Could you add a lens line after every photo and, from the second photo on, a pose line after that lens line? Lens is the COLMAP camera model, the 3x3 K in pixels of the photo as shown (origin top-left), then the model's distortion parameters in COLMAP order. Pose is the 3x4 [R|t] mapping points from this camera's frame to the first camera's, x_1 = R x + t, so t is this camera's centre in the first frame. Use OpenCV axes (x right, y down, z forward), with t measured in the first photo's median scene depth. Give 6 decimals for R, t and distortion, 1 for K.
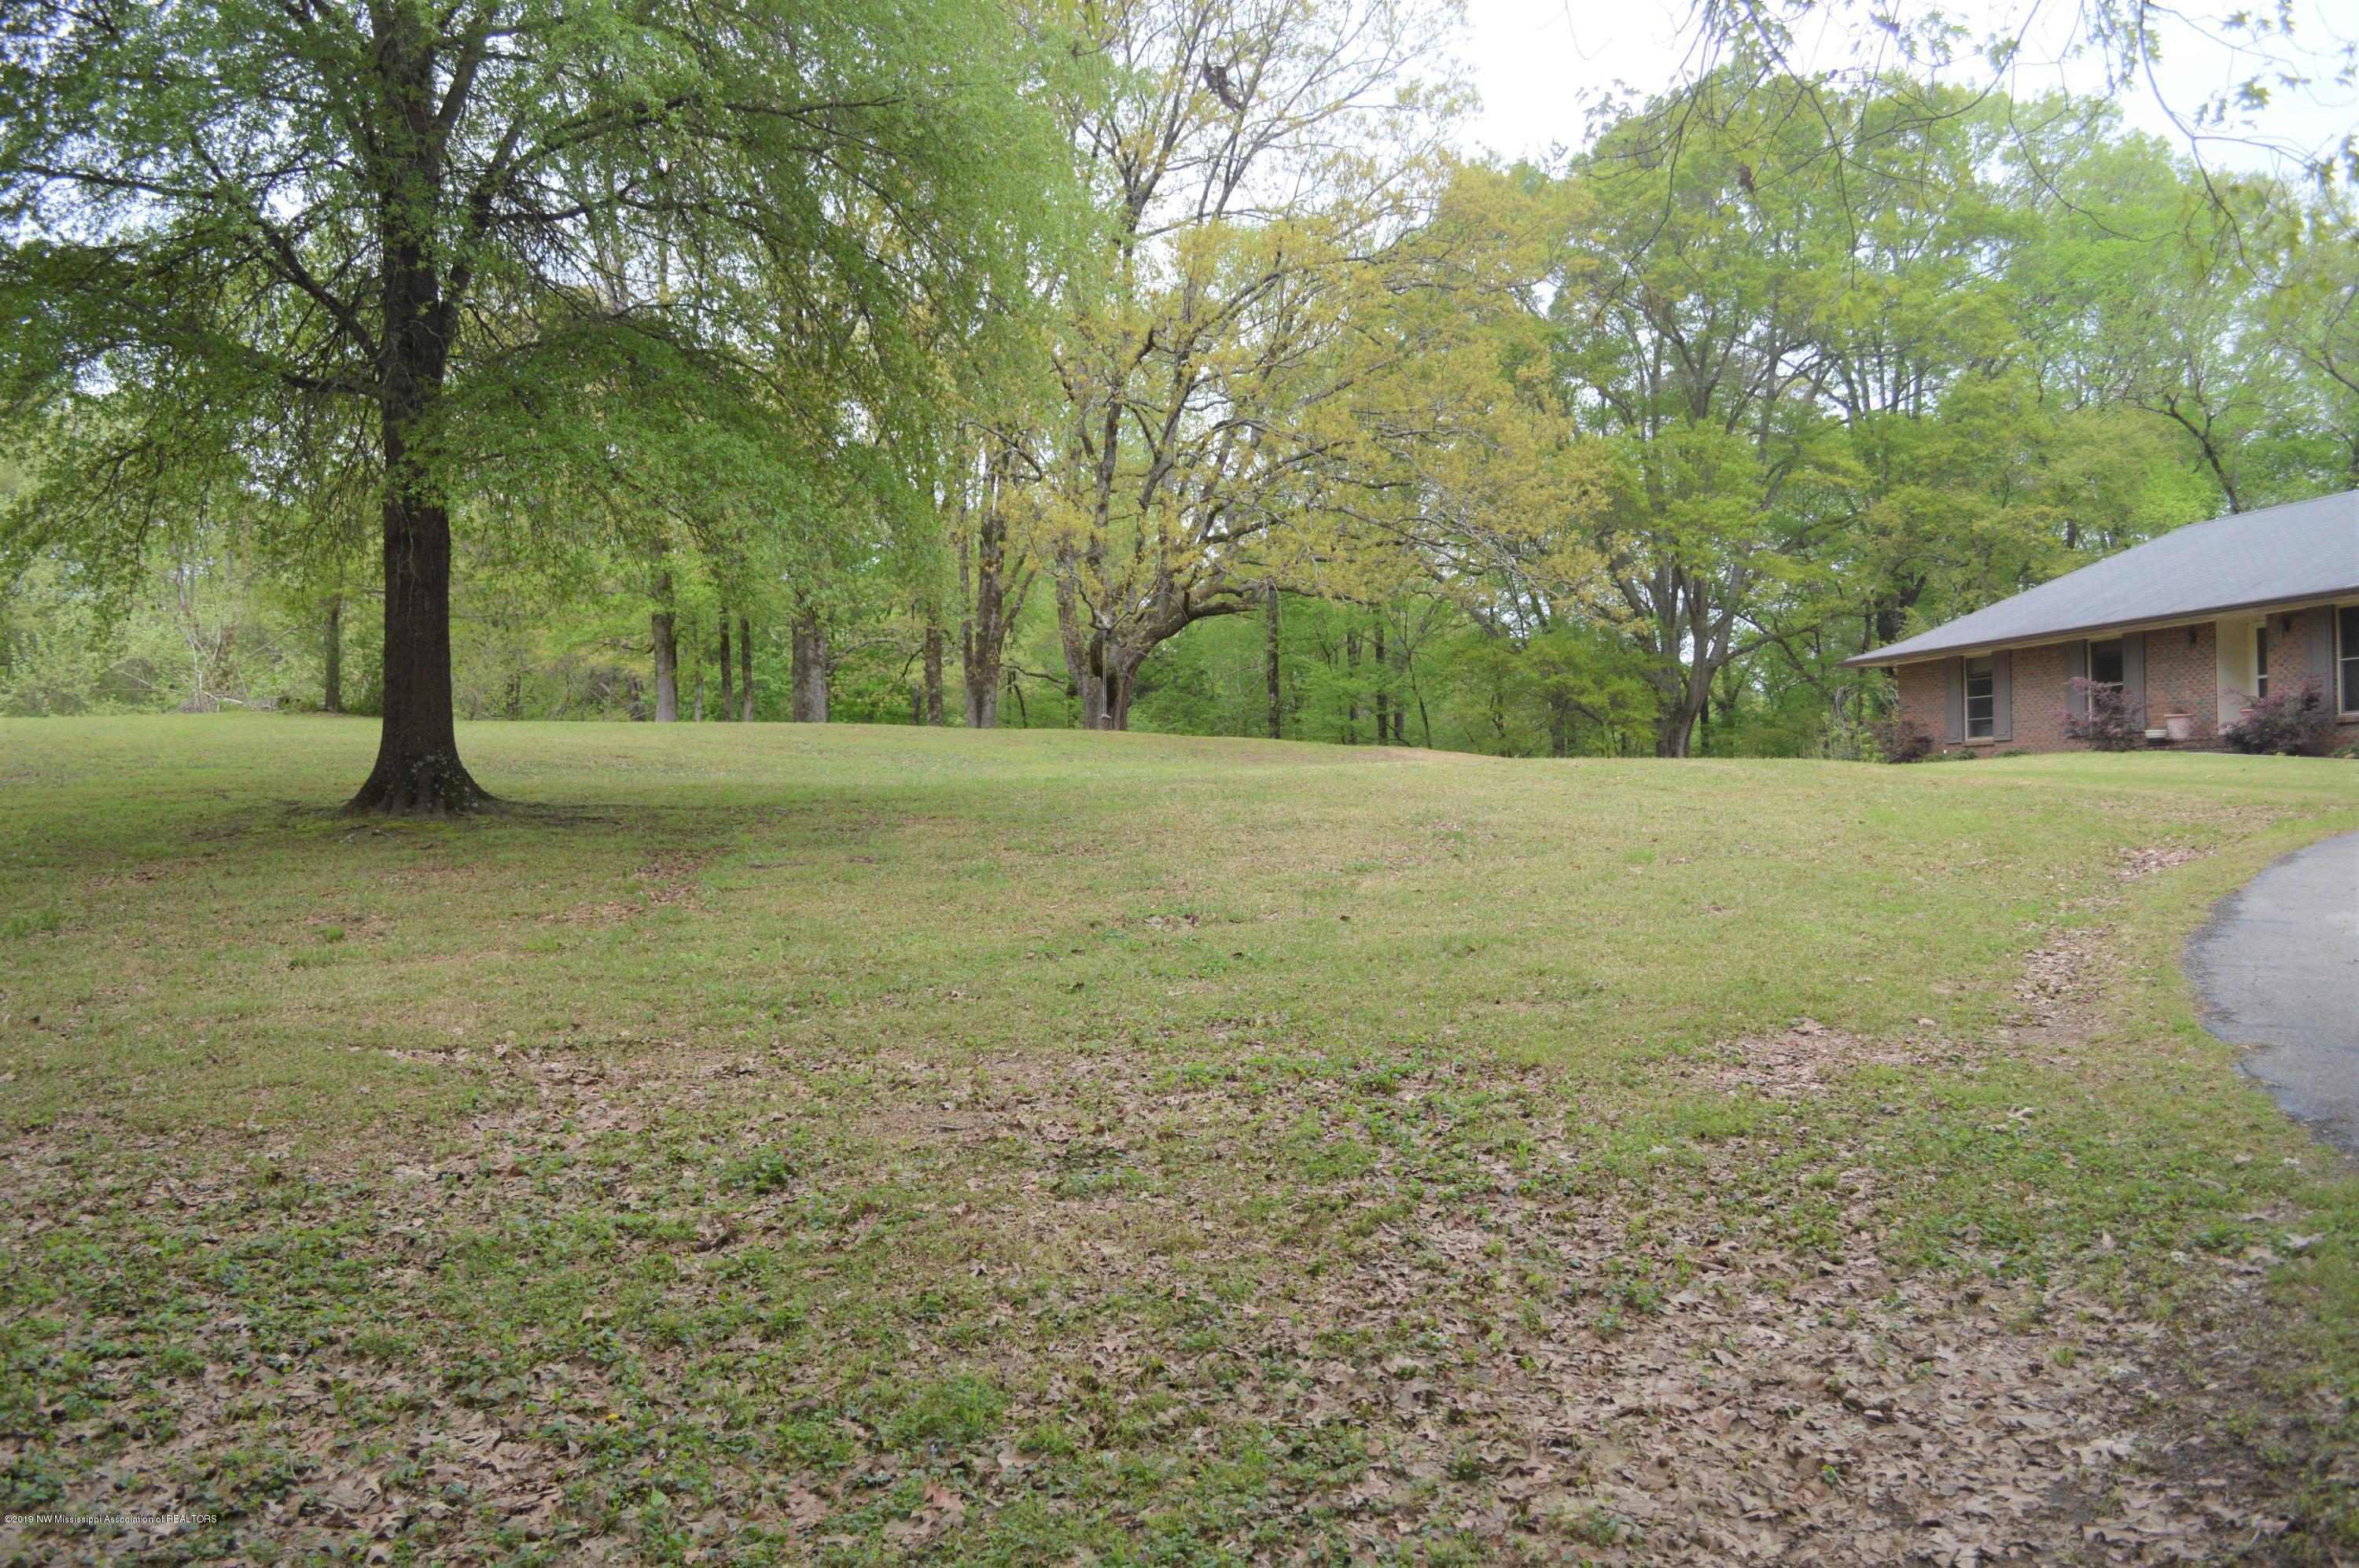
lens RADIAL K [[1885.9, 0, 1161.1], [0, 1885.9, 783.5], [0, 0, 1]] dist [-0.083488, 0.014459]
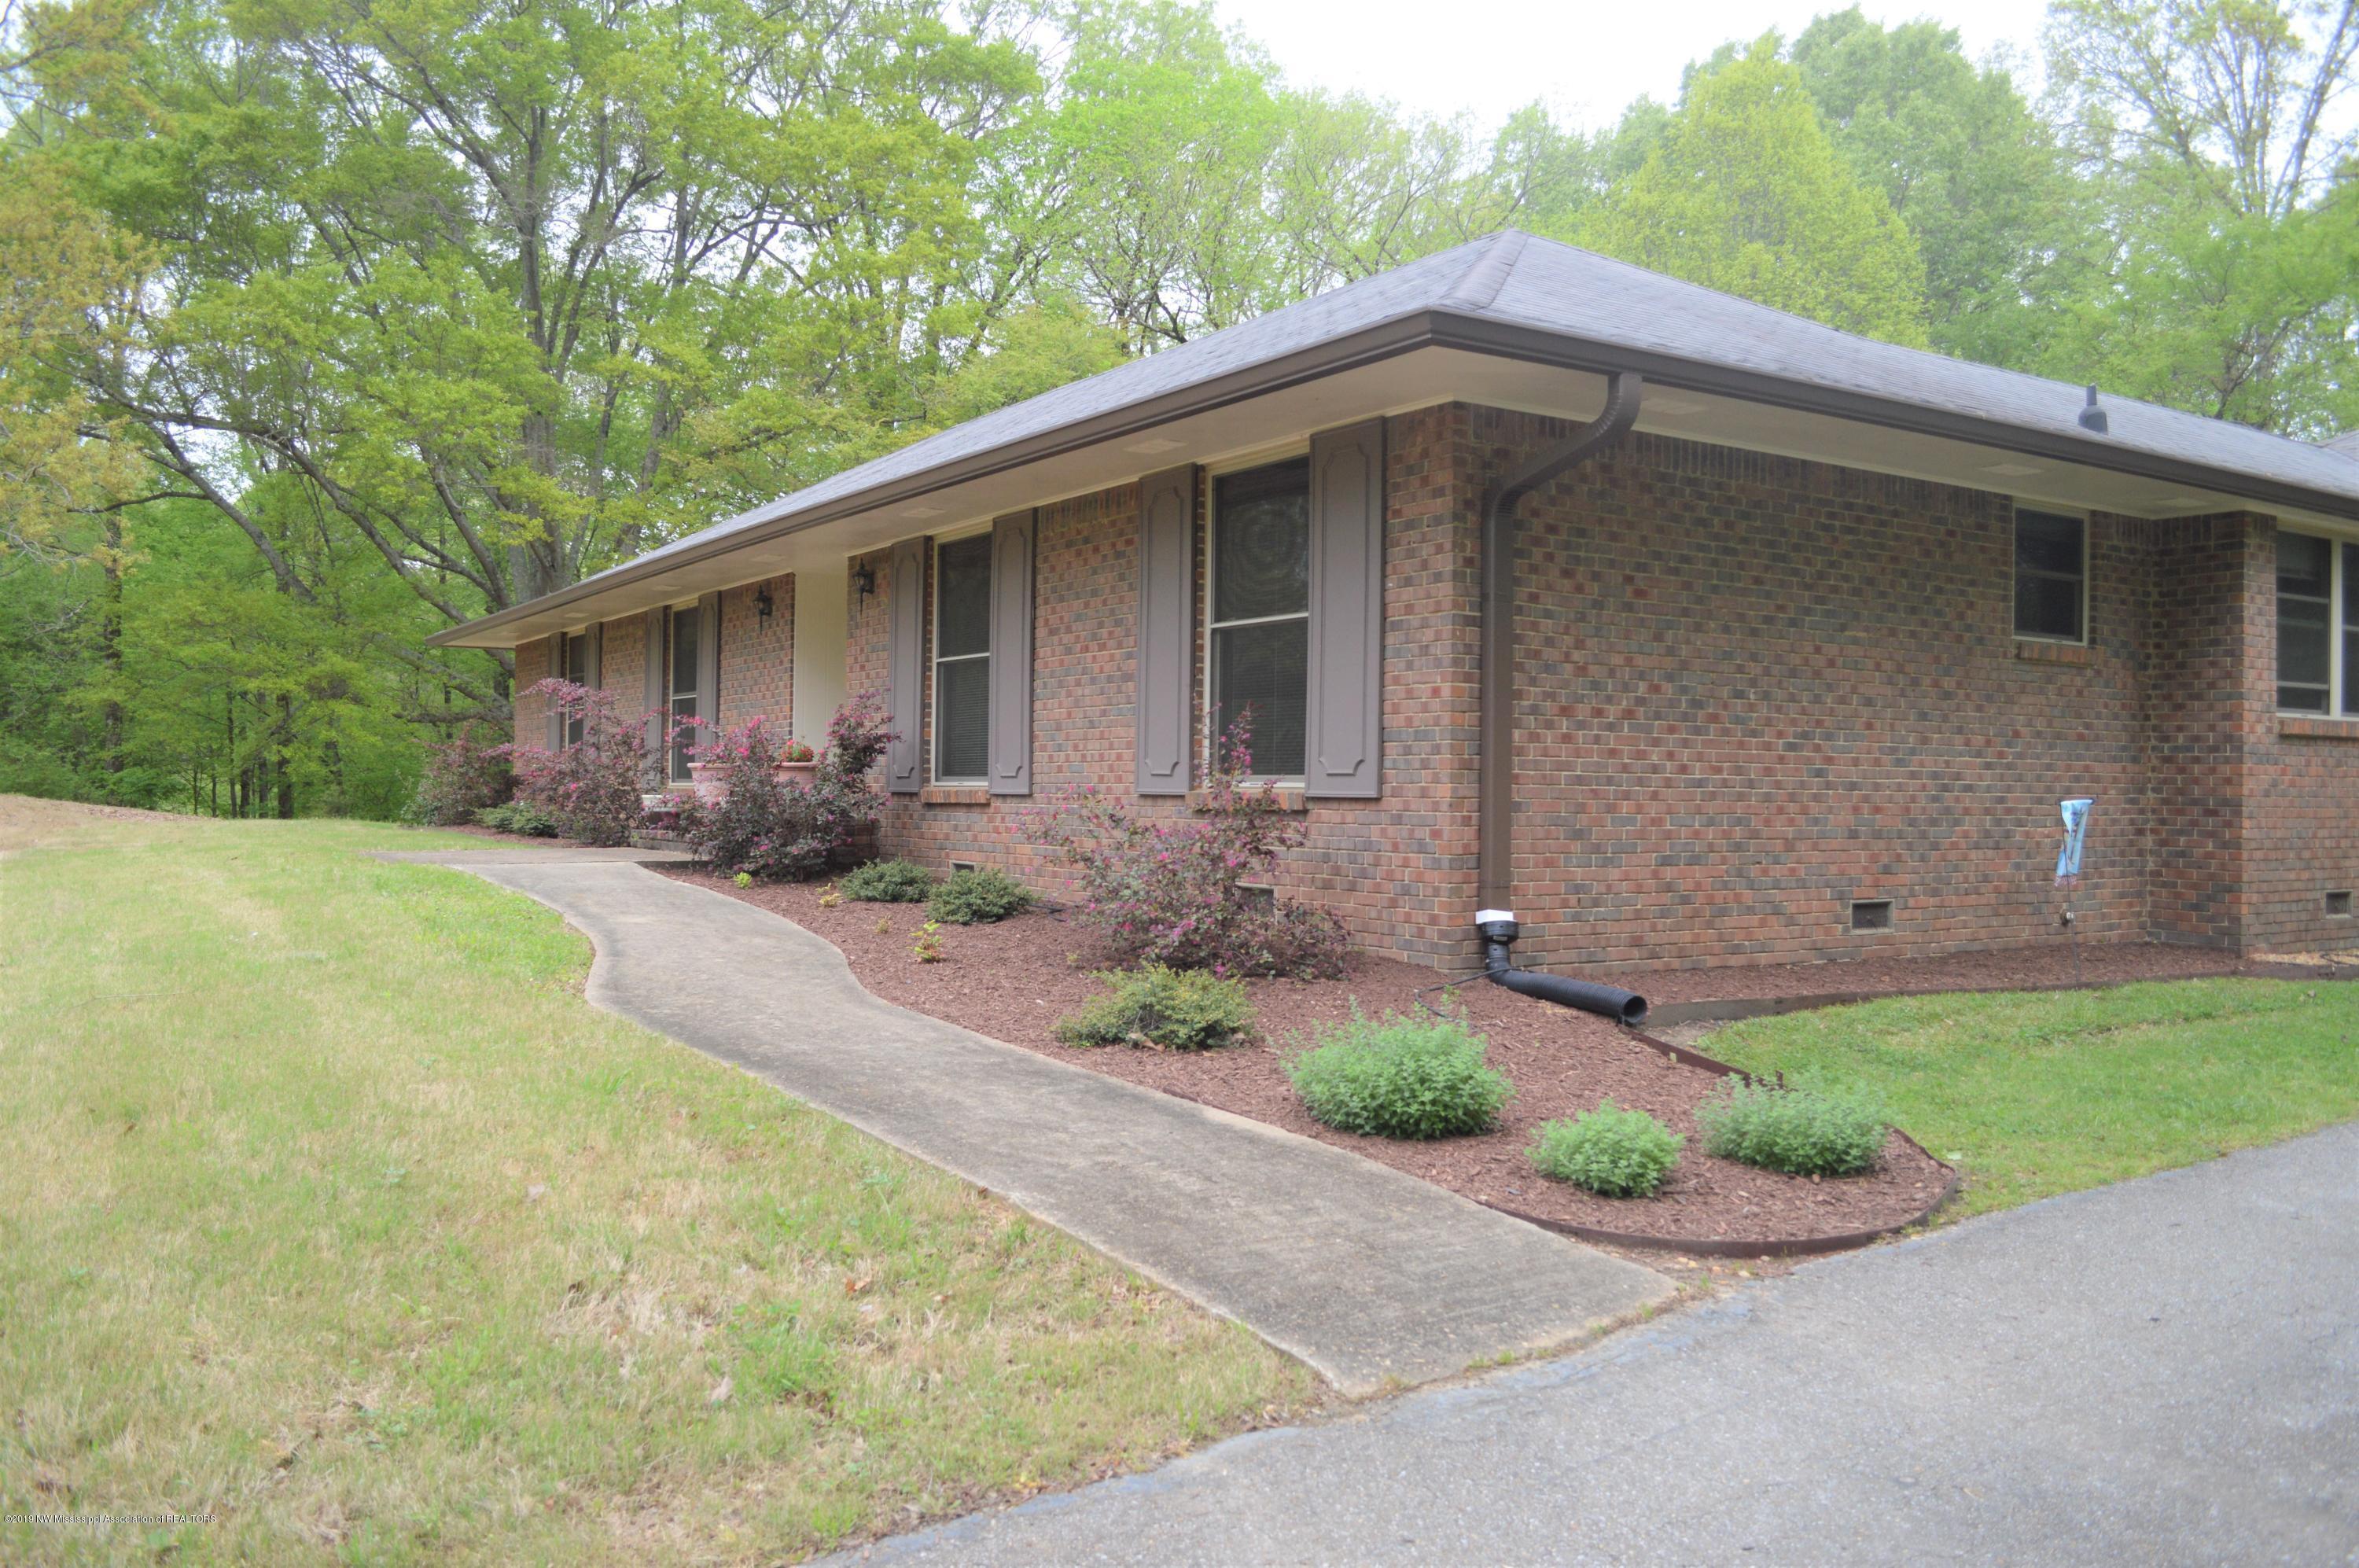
lens RADIAL K [[1885.9, 0, 1164.7], [0, 1885.9, 795.9], [0, 0, 1]] dist [-0.083488, 0.014459]
pose [[0.932903, 0.026063, 0.359183, 0.461626], [-0.031961, 0.999434, 0.010493, -0.035766], [-0.358706, -0.021269, 0.933208, 0.475767]]
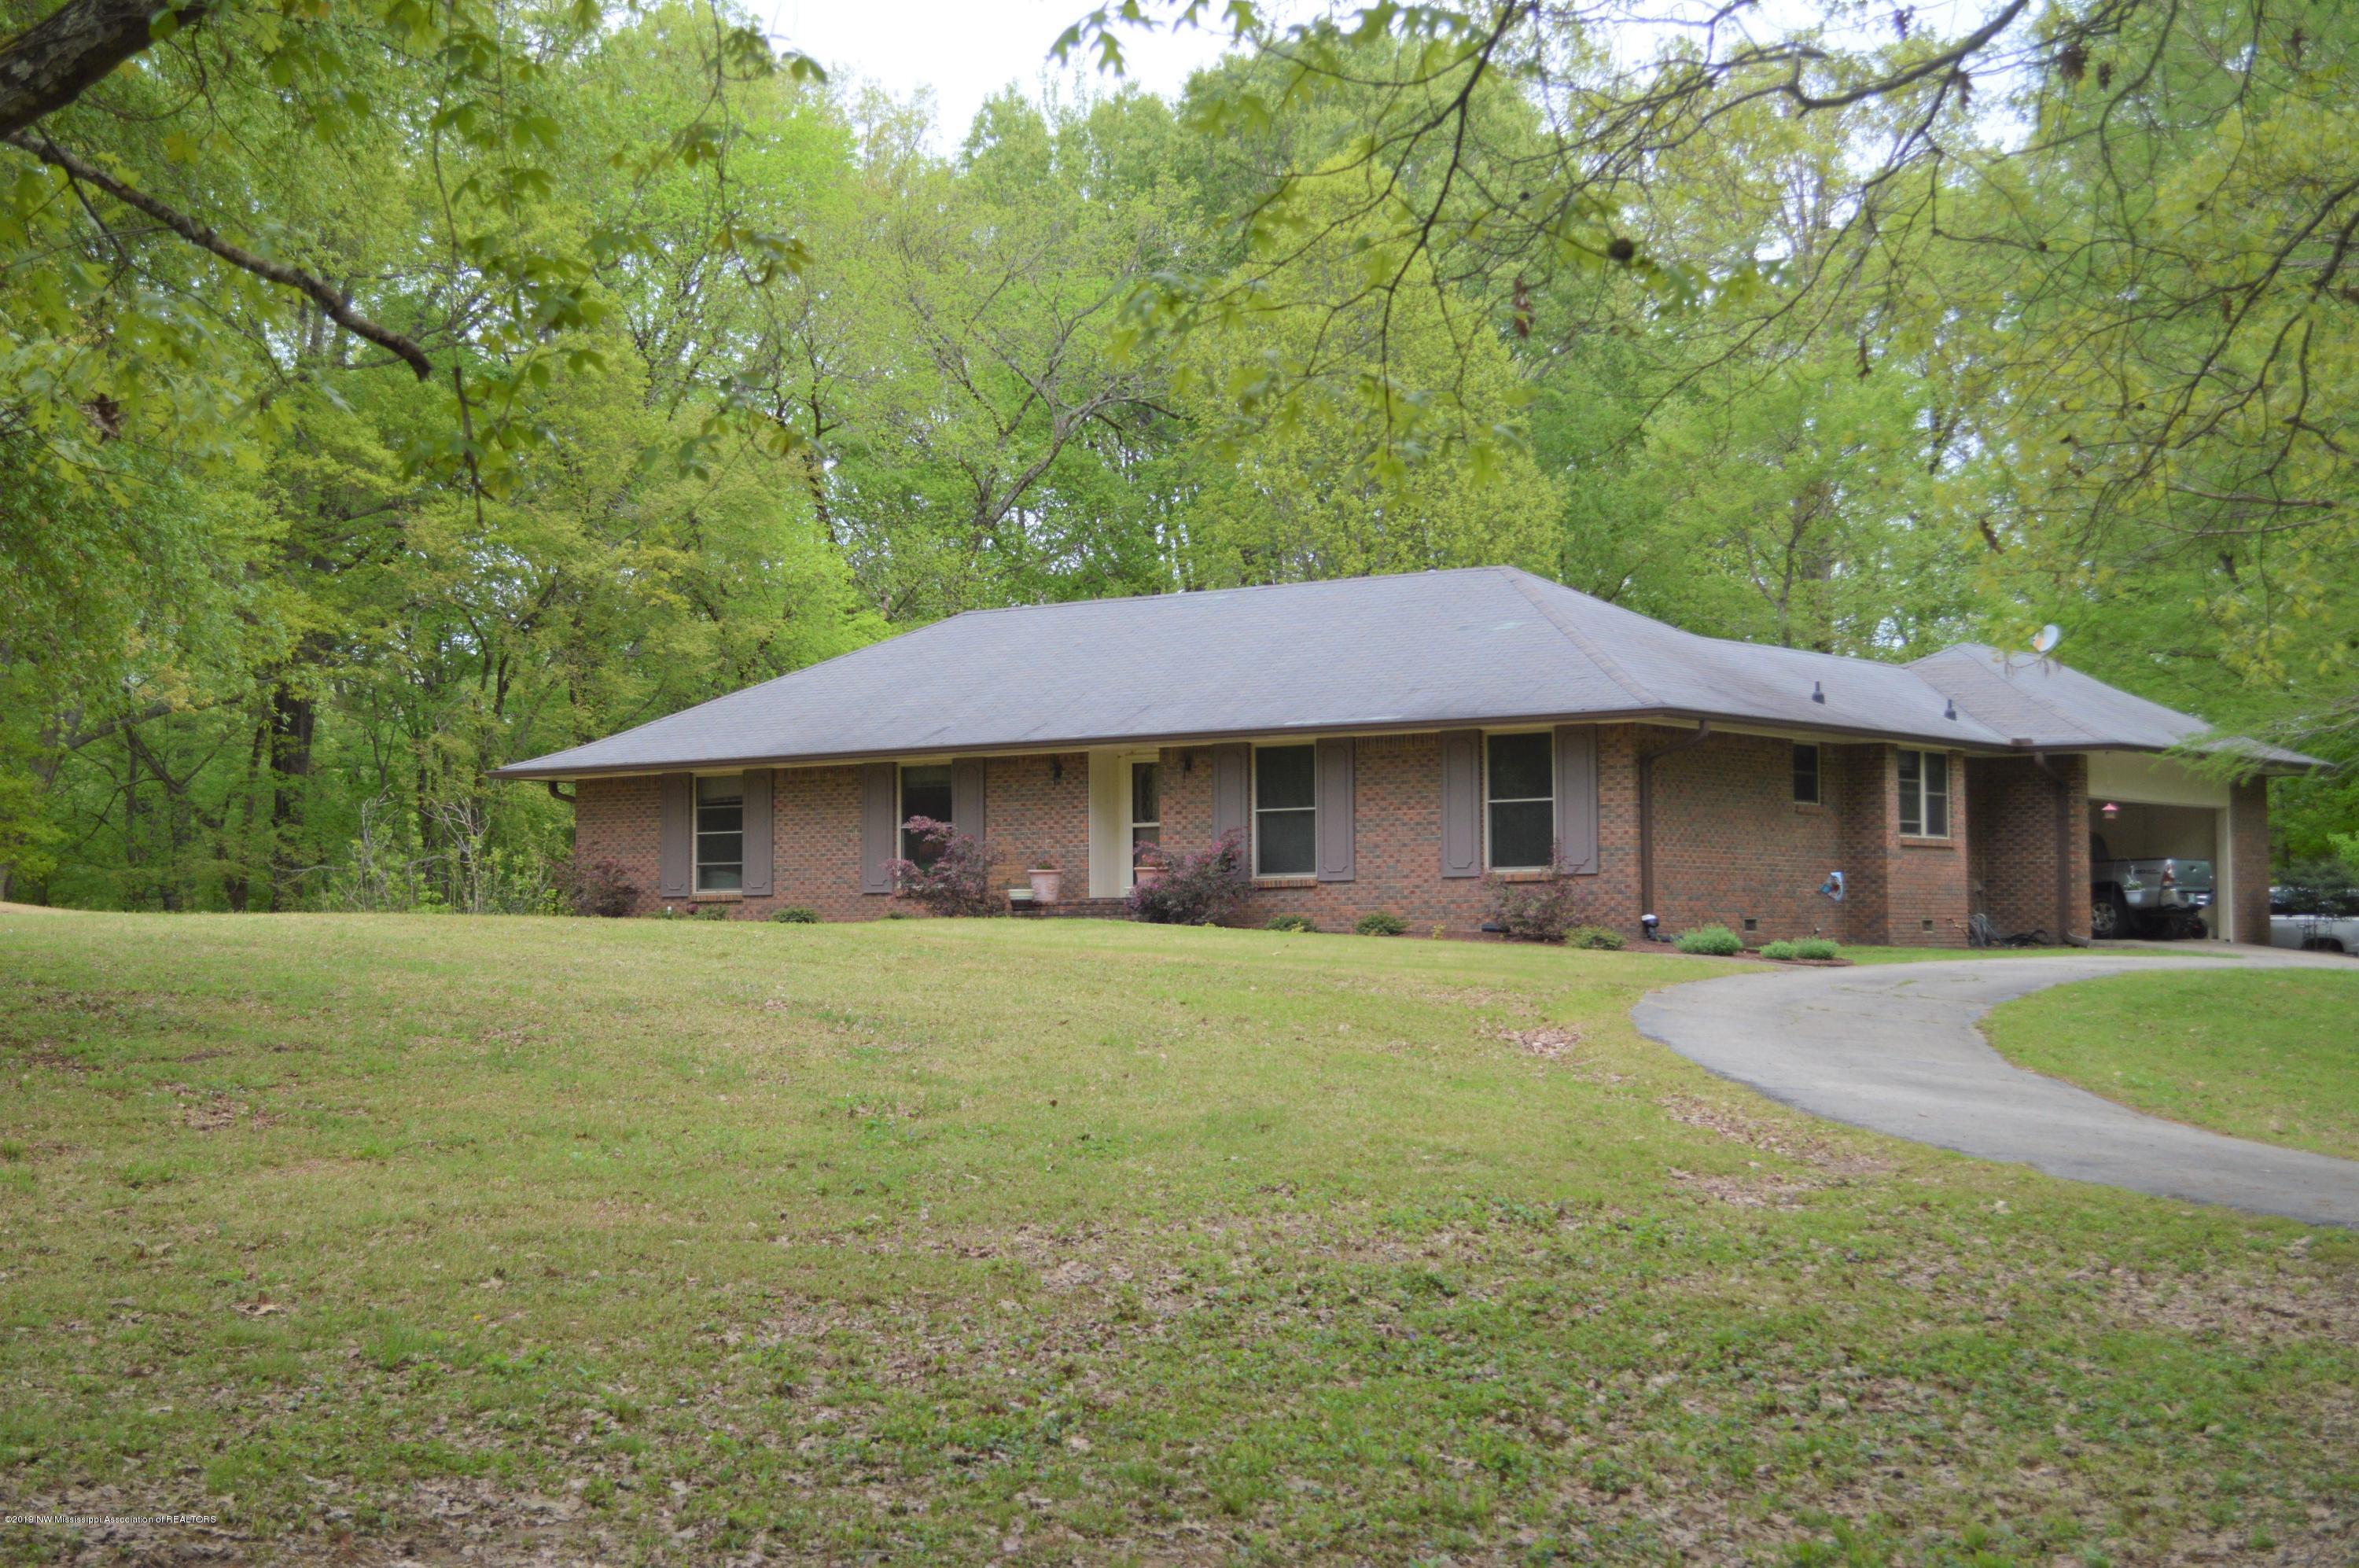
lens RADIAL K [[3517.6, 0, 1177.7], [0, 3517.6, 778.6], [0, 0, 1]] dist [-0.021950, 0.000000]
pose [[0.733681, 0.046005, 0.677935, -0.387242], [-0.013718, 0.998505, -0.052913, 0.001405], [-0.679356, 0.029521, 0.733215, -0.113882]]
